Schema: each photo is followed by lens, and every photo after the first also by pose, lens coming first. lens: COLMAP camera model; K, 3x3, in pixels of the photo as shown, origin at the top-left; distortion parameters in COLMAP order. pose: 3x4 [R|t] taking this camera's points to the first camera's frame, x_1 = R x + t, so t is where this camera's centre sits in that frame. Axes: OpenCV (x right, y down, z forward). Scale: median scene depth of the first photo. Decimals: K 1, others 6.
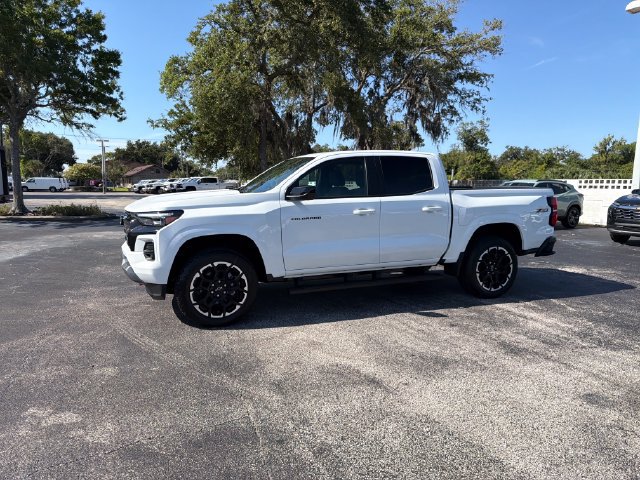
lens RADIAL K [[451.6, 0, 316.1], [0, 451.6, 234.0], [0, 0, 1]] dist [0.057115, -0.074656]
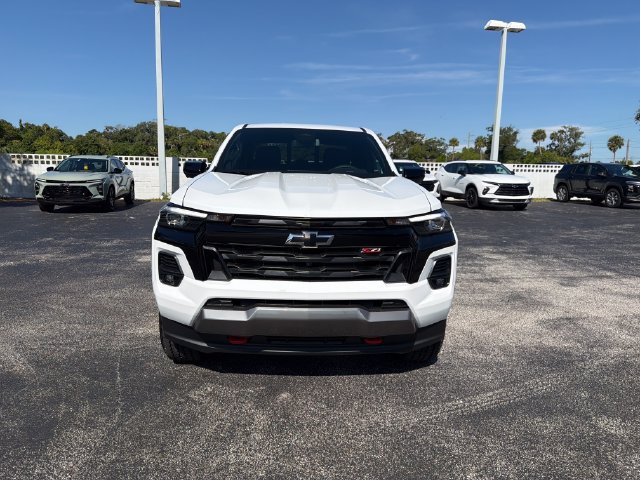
lens RADIAL K [[451.6, 0, 316.9], [0, 451.6, 240.8], [0, 0, 1]] dist [0.057115, -0.074656]
pose [[0.316222, -0.154203, 0.936069, -0.759917], [0.088382, 0.987199, 0.132769, -0.080226], [-0.944559, 0.040747, 0.325803, 0.723966]]
